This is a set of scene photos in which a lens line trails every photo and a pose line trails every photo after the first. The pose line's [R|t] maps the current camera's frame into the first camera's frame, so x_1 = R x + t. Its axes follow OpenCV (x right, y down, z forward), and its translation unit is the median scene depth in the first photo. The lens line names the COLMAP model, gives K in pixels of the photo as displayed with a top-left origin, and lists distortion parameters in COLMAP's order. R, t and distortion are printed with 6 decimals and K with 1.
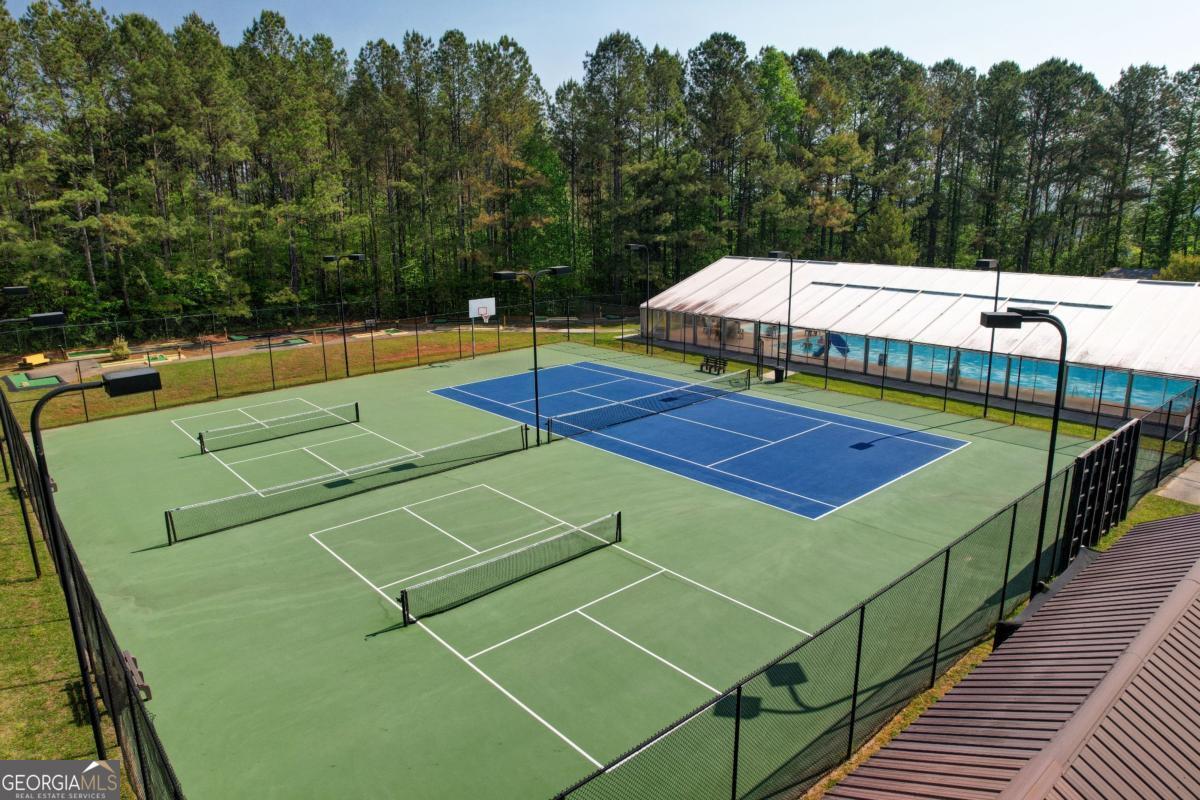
lens RADIAL K [[743.1, 0, 600.0], [0, 743.1, 400.0], [0, 0, 1]] dist [-0.069408, 0.065700]
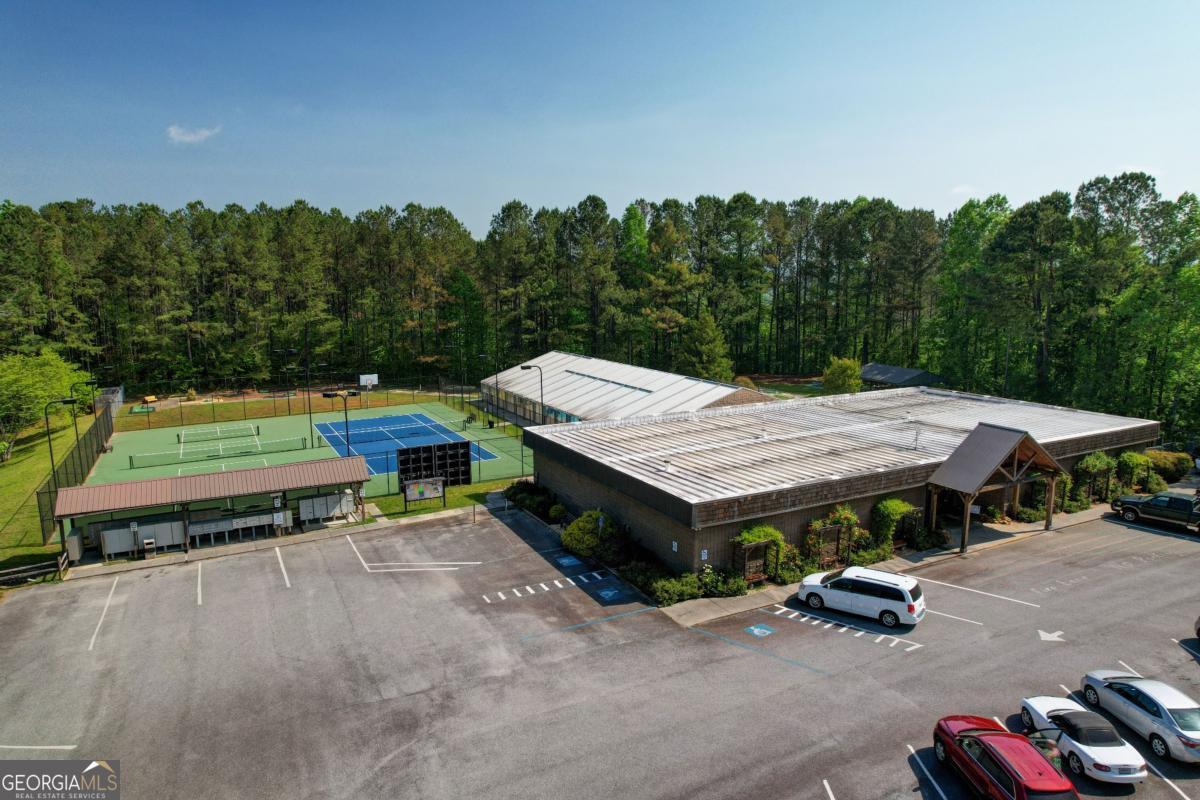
lens RADIAL K [[762.5, 0, 600.0], [0, 762.5, 400.0], [0, 0, 1]] dist [0.001485, -0.000225]
pose [[0.968992, 0.041107, -0.243650, 0.711273], [-0.061289, 0.995235, -0.075836, 0.022120], [0.239372, 0.088418, 0.966894, -0.533105]]
